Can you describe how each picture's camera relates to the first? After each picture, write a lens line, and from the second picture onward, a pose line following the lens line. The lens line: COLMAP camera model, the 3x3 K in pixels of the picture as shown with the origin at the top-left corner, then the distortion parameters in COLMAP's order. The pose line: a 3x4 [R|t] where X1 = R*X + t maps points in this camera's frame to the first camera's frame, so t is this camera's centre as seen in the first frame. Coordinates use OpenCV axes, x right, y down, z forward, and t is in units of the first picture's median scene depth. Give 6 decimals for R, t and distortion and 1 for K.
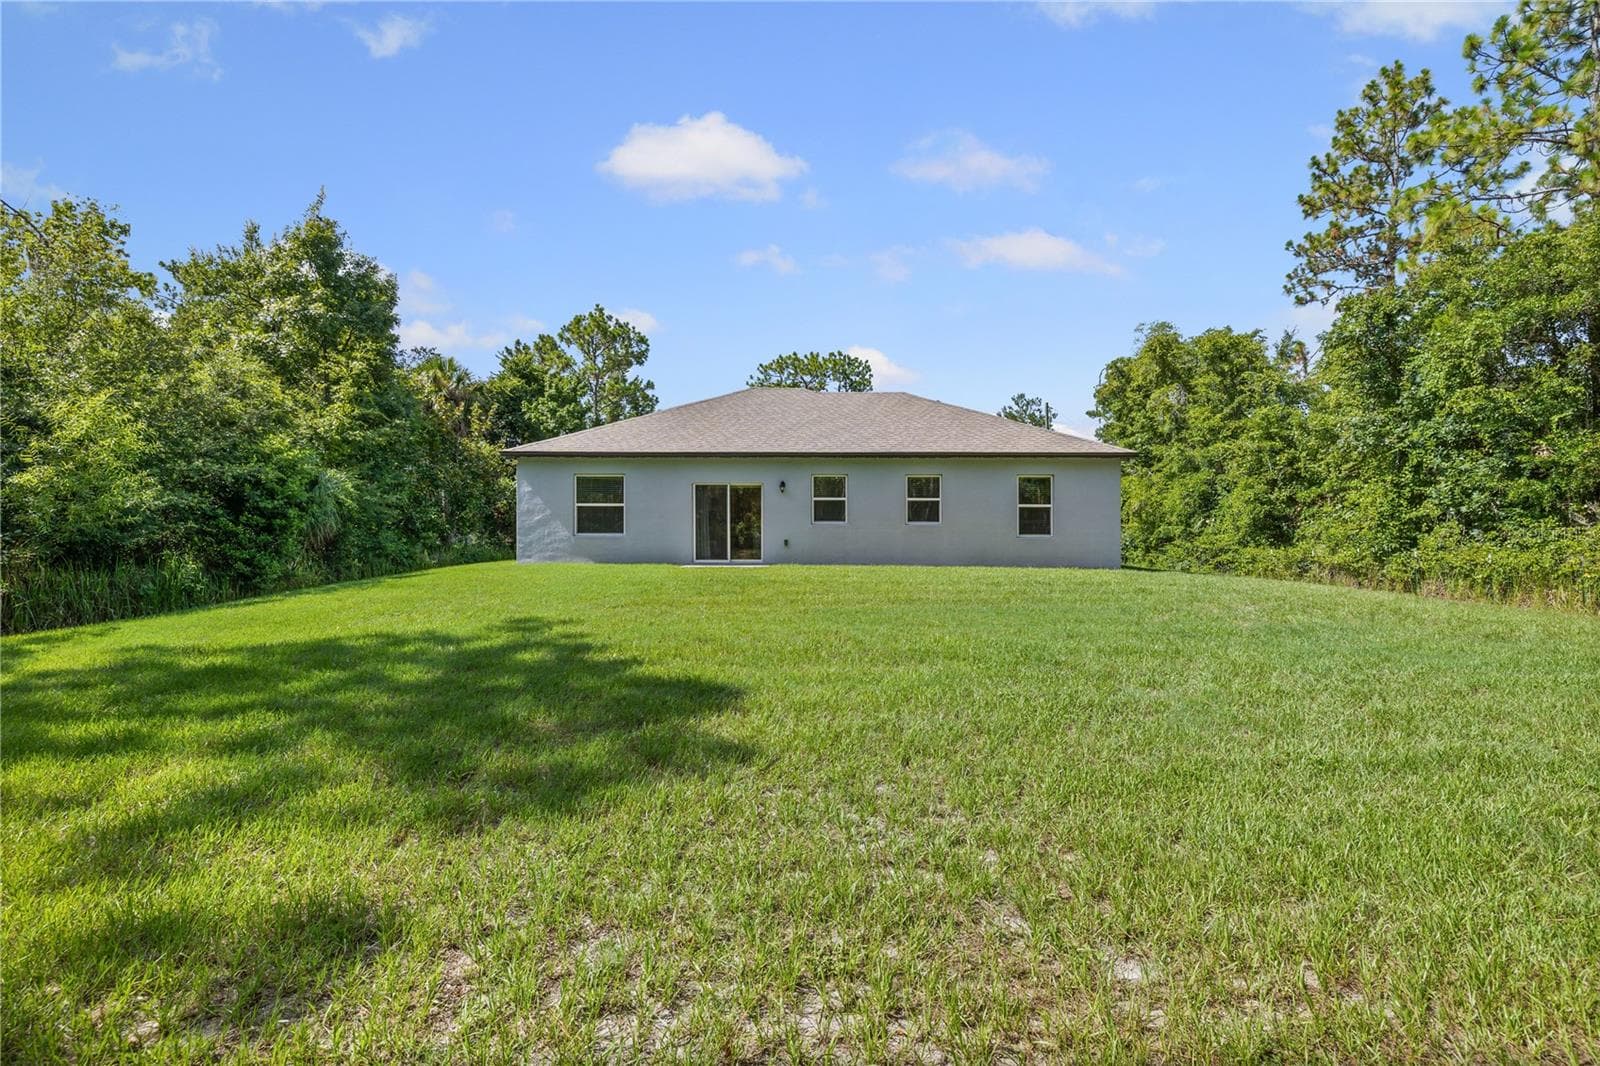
lens RADIAL K [[713.3, 0, 800.0], [0, 713.3, 533.0], [0, 0, 1]] dist [0.000091, 0.000319]
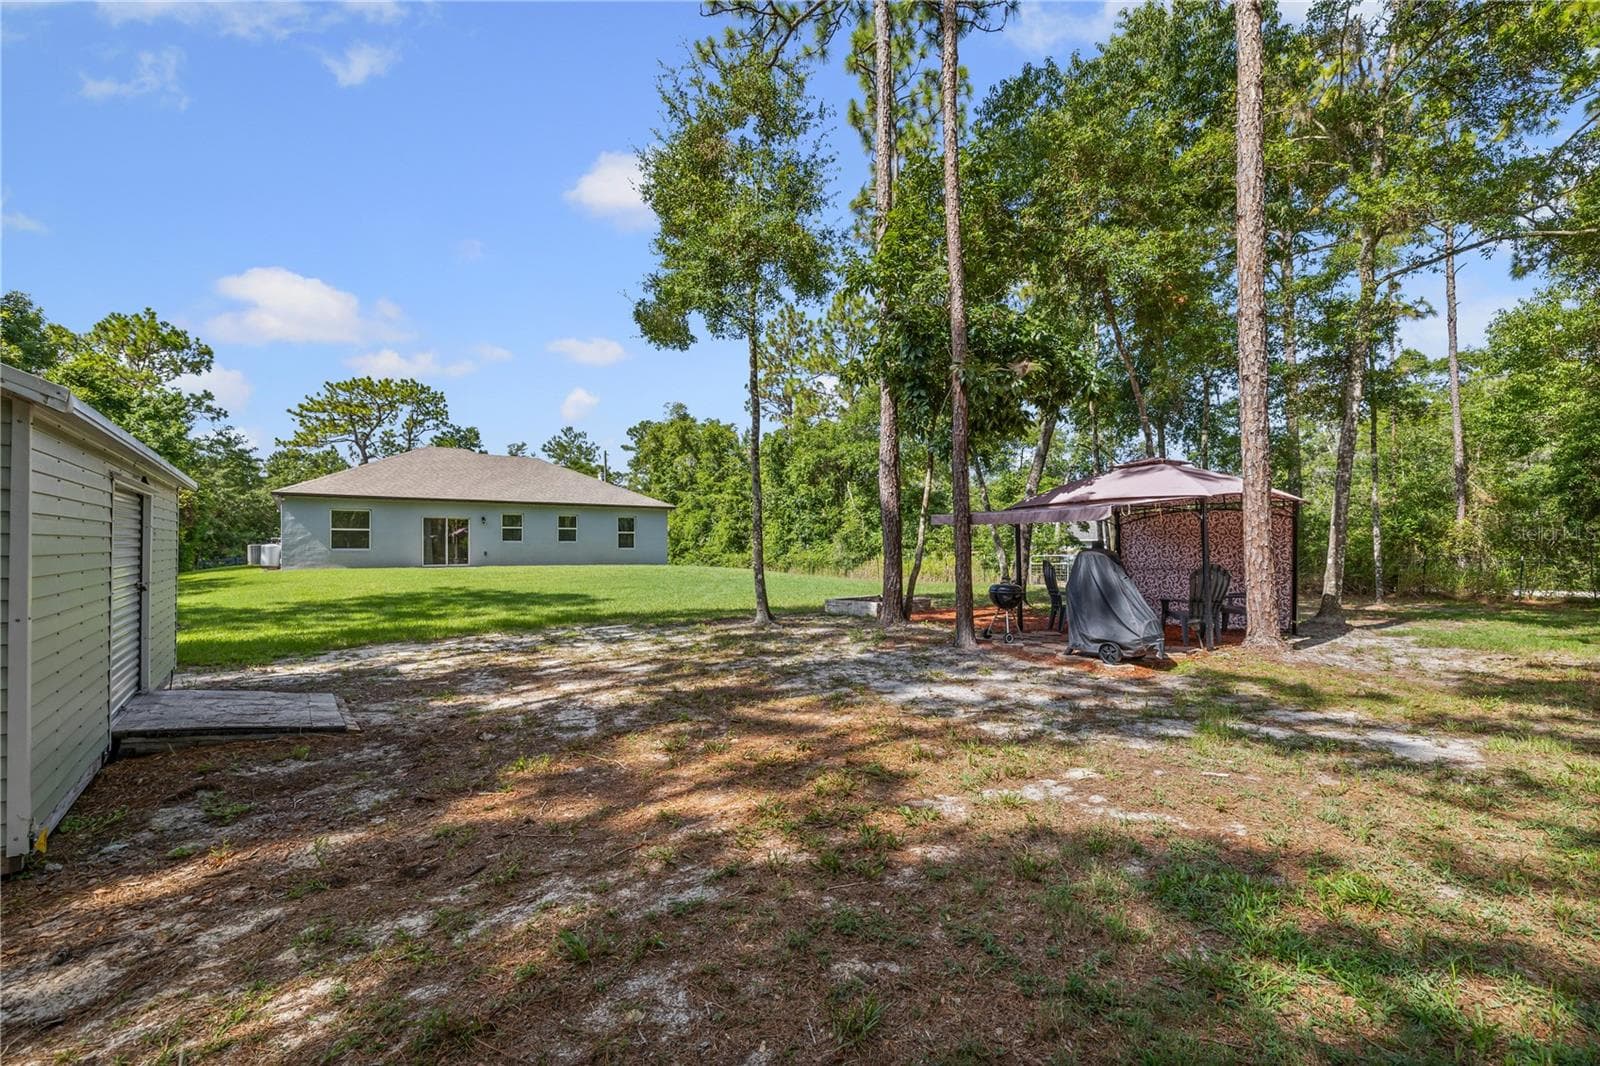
lens RADIAL K [[713.3, 0, 800.0], [0, 713.3, 533.0], [0, 0, 1]] dist [0.000091, 0.000319]
pose [[0.798273, 0.005948, 0.602267, -0.325570], [0.002824, 0.999903, -0.013618, -0.007205], [-0.602290, 0.012572, 0.798179, -0.579950]]
